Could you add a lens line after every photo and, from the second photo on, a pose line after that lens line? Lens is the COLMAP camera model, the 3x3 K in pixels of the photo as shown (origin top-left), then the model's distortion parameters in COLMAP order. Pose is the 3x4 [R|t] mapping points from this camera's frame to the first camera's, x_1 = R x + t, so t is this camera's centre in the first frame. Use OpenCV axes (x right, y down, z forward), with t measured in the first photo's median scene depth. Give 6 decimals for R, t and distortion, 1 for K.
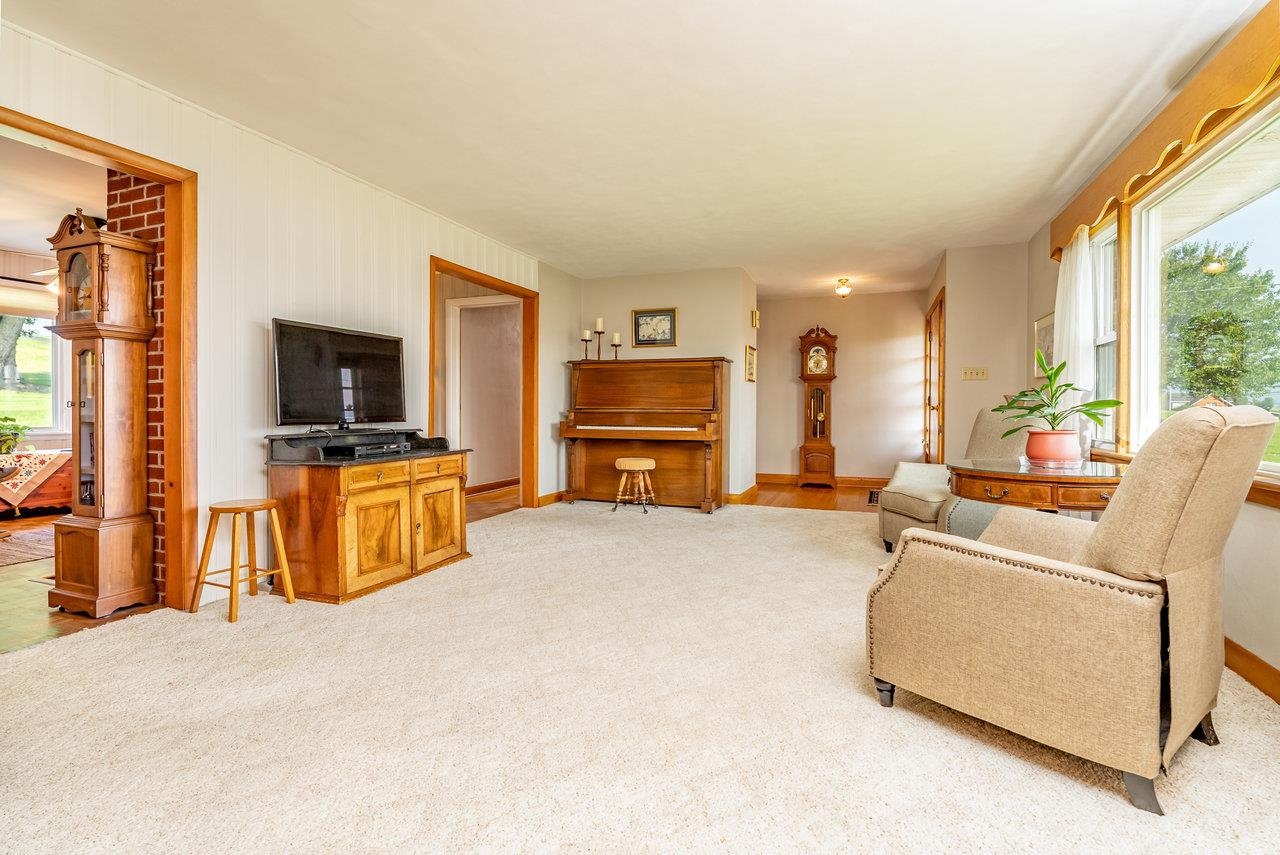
lens RADIAL K [[575.1, 0, 638.8], [0, 575.1, 423.1], [0, 0, 1]] dist [0.002798, 0.000024]
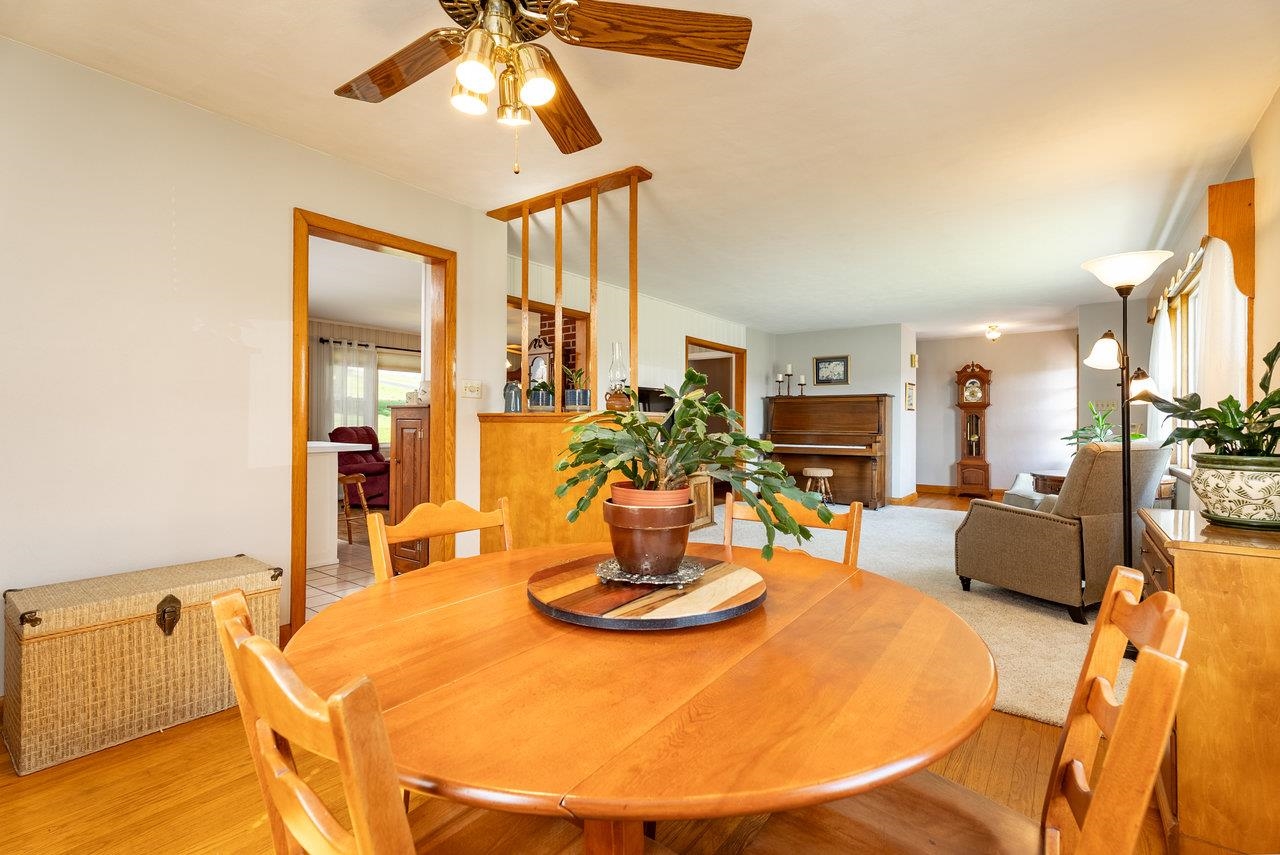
lens RADIAL K [[575.1, 0, 651.0], [0, 575.1, 422.6], [0, 0, 1]] dist [0.002798, 0.000024]
pose [[0.966897, 0.001500, -0.255162, -0.036677], [-0.008453, 0.999622, -0.026156, -0.007654], [0.255026, 0.027447, 0.966545, -0.391188]]
